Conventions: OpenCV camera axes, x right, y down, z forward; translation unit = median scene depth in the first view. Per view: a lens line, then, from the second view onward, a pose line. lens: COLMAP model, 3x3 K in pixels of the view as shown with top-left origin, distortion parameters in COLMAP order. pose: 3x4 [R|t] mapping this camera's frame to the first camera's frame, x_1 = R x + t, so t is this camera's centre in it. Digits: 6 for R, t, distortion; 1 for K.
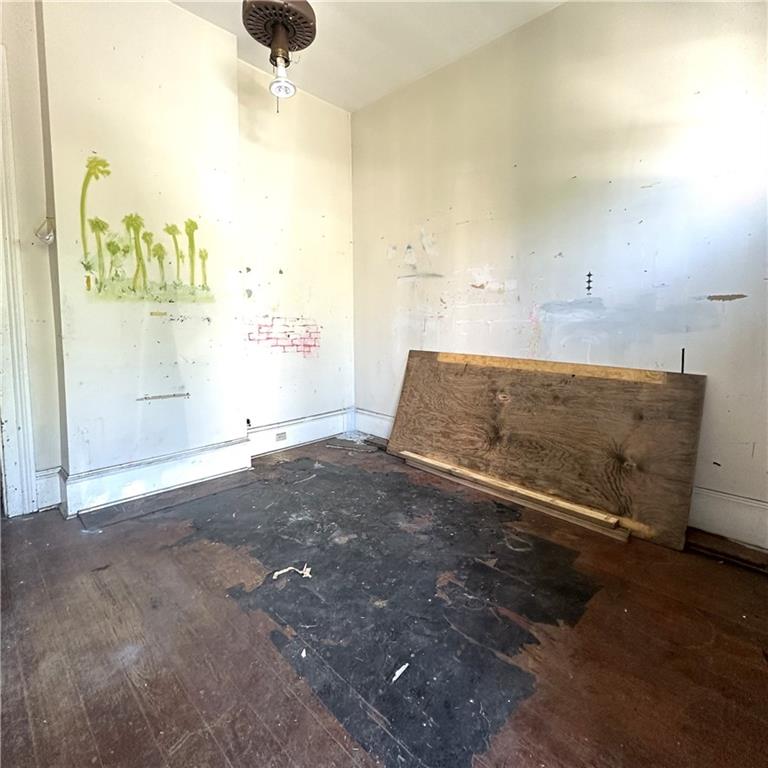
lens RADIAL K [[411.2, 0, 386.1], [0, 411.2, 357.5], [0, 0, 1]] dist [-0.001447, -0.000826]
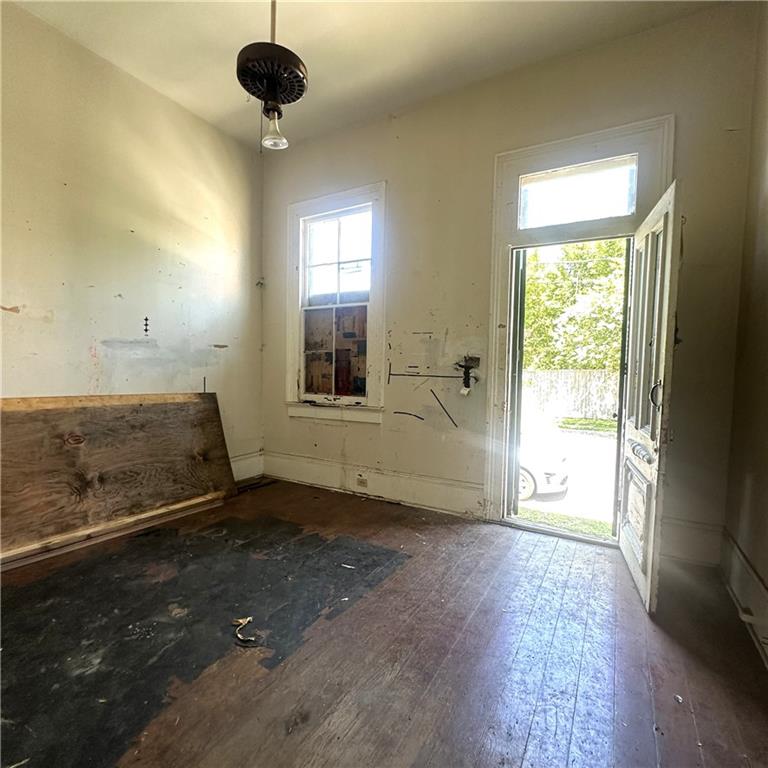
lens RADIAL K [[411.2, 0, 384.3], [0, 411.2, 386.1], [0, 0, 1]] dist [-0.001447, -0.000826]
pose [[-0.245108, -0.058369, 0.967737, -0.846051], [0.053871, 0.995824, 0.073707, -0.057763], [-0.967998, 0.070199, -0.240940, 0.628799]]
